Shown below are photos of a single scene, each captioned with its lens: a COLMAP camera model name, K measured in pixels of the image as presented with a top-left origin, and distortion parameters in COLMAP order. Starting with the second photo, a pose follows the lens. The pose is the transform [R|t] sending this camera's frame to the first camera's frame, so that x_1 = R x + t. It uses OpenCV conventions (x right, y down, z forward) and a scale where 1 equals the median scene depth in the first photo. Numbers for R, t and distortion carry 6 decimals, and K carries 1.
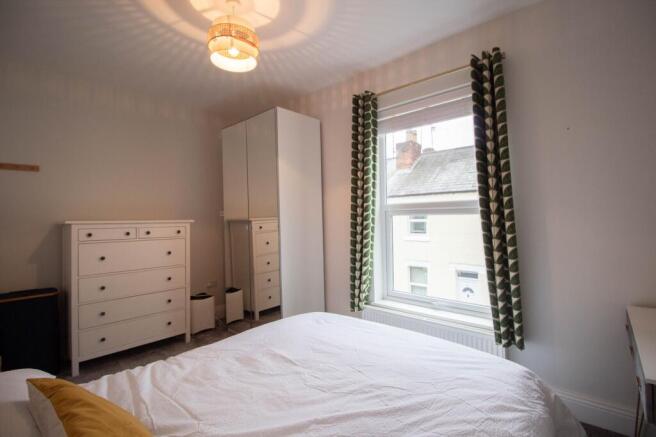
lens RADIAL K [[304.2, 0, 329.7], [0, 304.2, 210.1], [0, 0, 1]] dist [-0.003542, -0.000607]
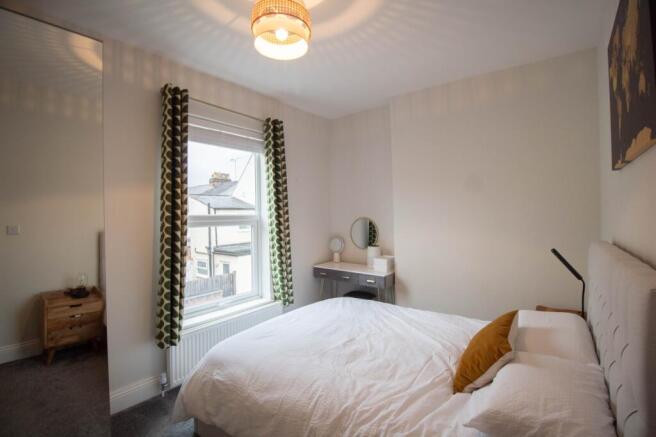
lens RADIAL K [[304.2, 0, 329.7], [0, 304.2, 210.1], [0, 0, 1]] dist [-0.003542, -0.000607]
pose [[-0.061110, 0.027790, 0.997744, -1.404318], [-0.003915, 0.999598, -0.028082, -0.025920], [-0.998123, -0.005622, -0.060976, 1.137215]]
